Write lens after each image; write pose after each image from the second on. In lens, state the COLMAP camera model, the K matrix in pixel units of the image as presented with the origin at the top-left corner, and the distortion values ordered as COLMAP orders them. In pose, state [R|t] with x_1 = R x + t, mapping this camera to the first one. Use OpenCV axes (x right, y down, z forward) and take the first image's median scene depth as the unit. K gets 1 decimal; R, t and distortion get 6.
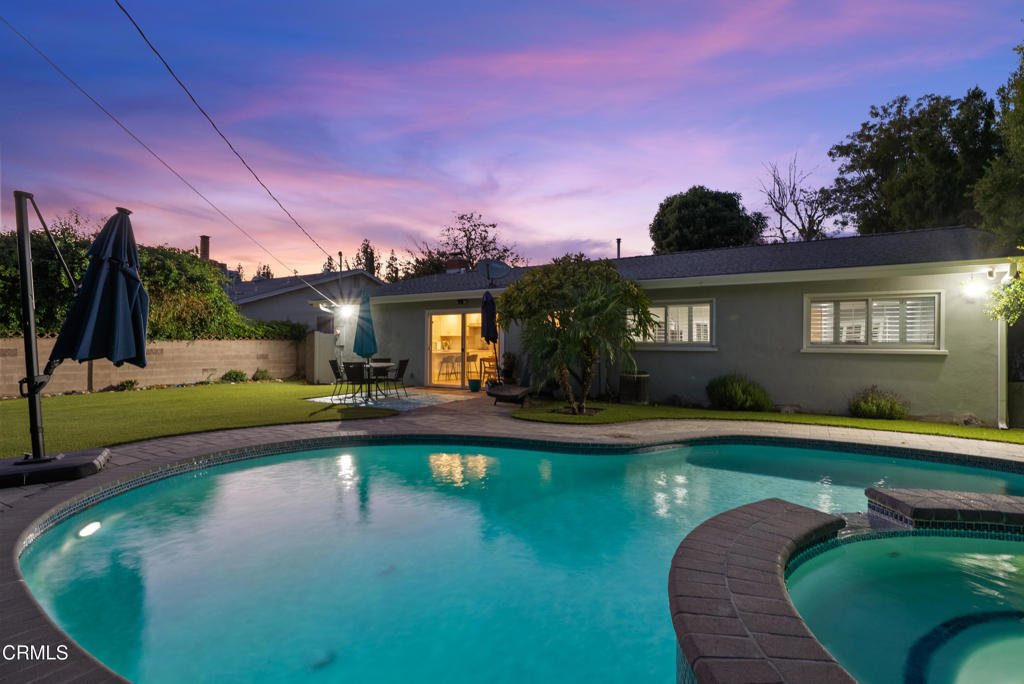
lens RADIAL K [[484.6, 0, 511.5], [0, 484.6, 341.5], [0, 0, 1]] dist [0.001681, 0.000101]
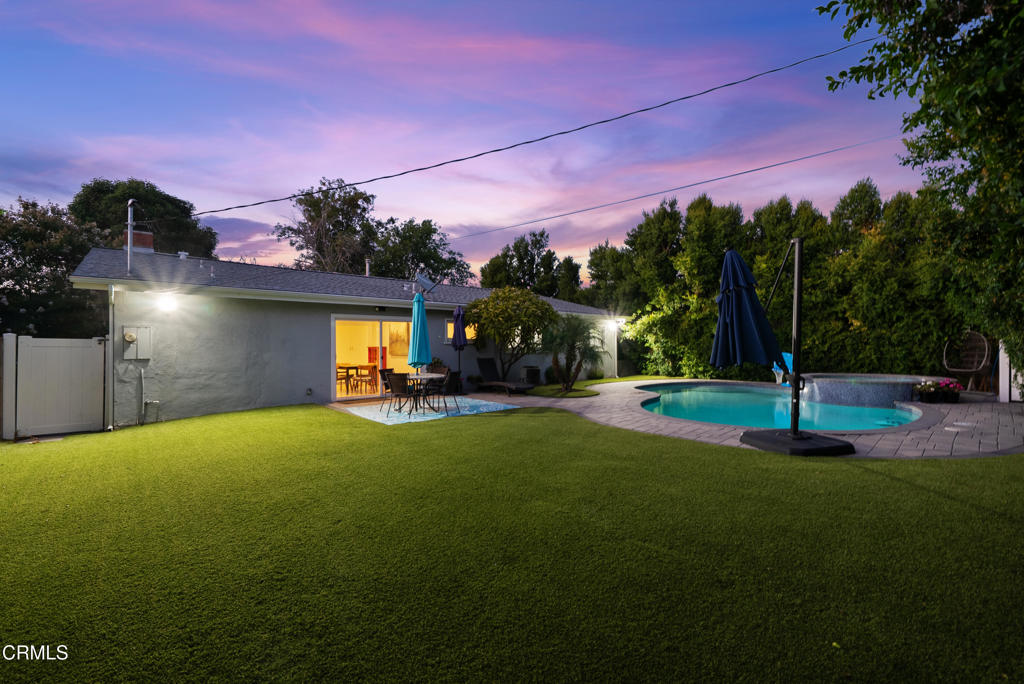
lens RADIAL K [[437.2, 0, 508.0], [0, 437.2, 341.9], [0, 0, 1]] dist [-0.000268, -0.000965]
pose [[0.280957, 0.012527, 0.959639, -0.908154], [0.007844, 0.999851, -0.015348, -0.000713], [-0.959688, 0.011840, 0.280817, 0.526468]]
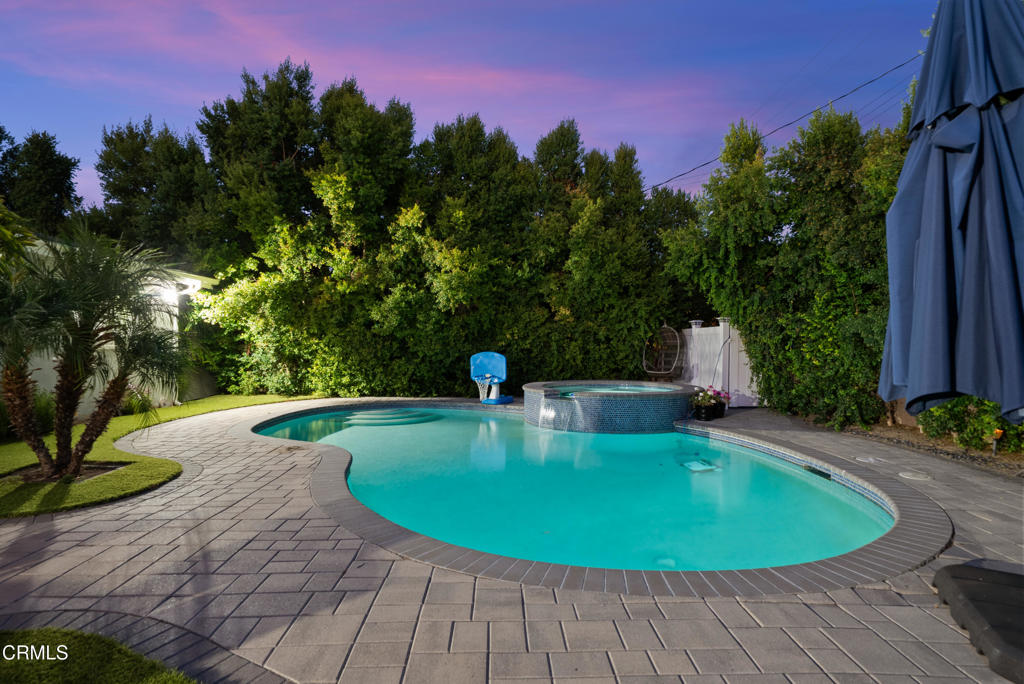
lens RADIAL K [[542.1, 0, 508.5], [0, 542.1, 342.5], [0, 0, 1]] dist [0.001702, -0.000431]
pose [[-0.554593, 0.003904, 0.832113, -0.394658], [-0.001243, 0.999984, -0.005520, 0.005174], [-0.832121, -0.004096, -0.554579, 0.631664]]
